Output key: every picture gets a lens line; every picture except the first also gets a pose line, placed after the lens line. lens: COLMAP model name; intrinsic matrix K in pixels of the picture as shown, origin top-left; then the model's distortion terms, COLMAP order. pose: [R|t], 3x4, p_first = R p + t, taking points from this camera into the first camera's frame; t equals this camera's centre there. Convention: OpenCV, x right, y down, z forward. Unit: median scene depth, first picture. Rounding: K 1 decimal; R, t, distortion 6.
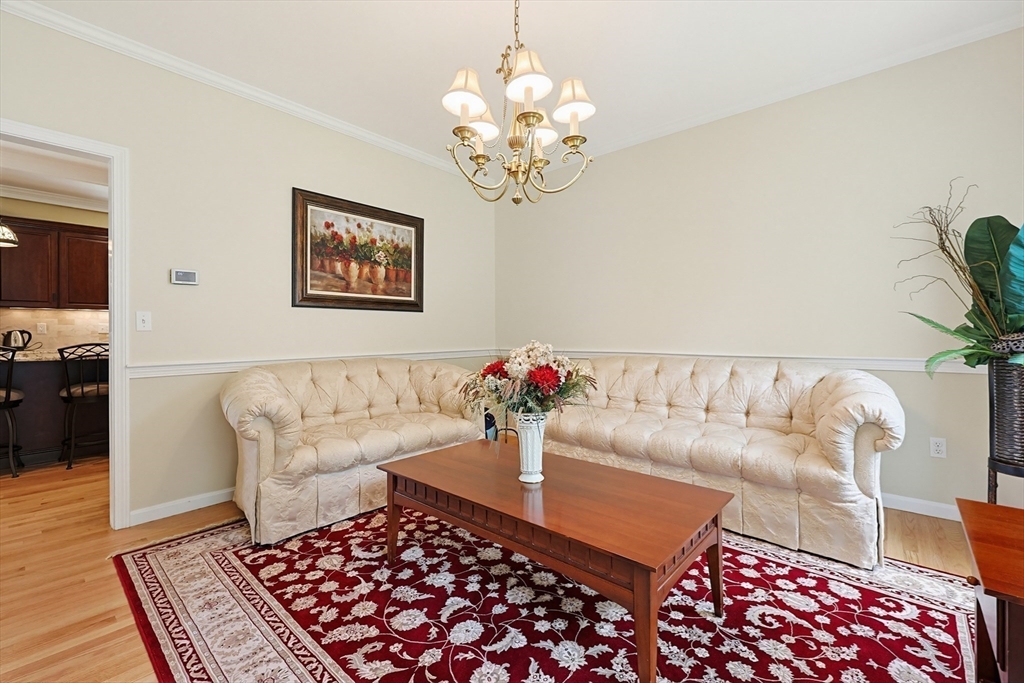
lens RADIAL K [[432.2, 0, 507.4], [0, 432.2, 334.7], [0, 0, 1]] dist [0.000274, 0.000123]
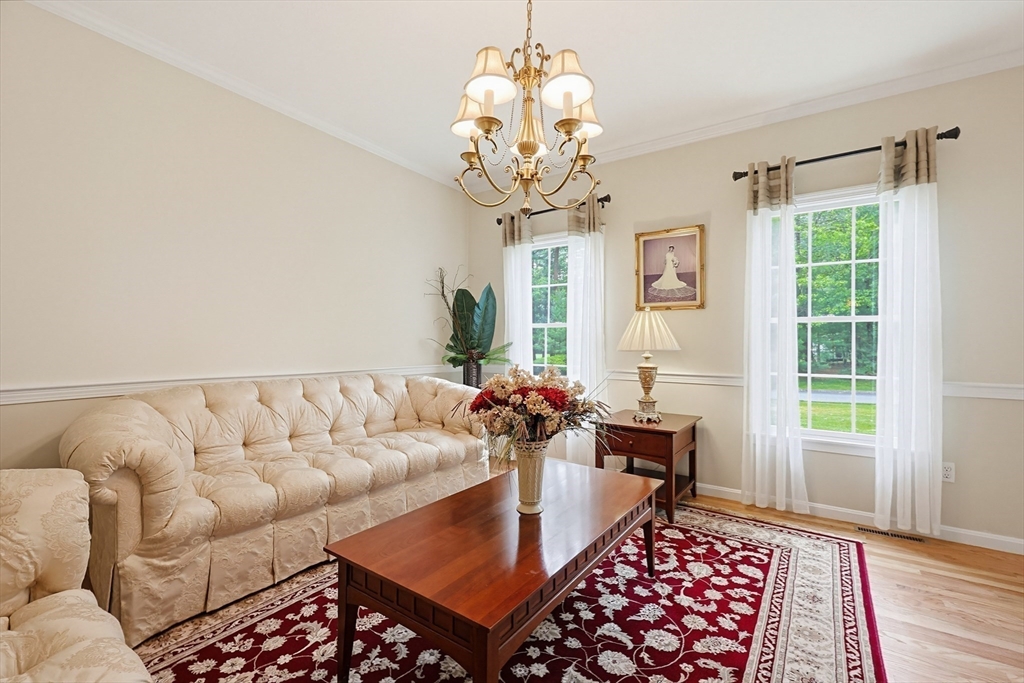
lens RADIAL K [[441.7, 0, 516.8], [0, 441.7, 346.7], [0, 0, 1]] dist [0.000612, 0.000074]
pose [[-0.121207, -0.011501, 0.992561, -0.996814], [-0.002816, 0.999933, 0.011242, -0.043482], [-0.992623, -0.001432, -0.121232, 1.265748]]
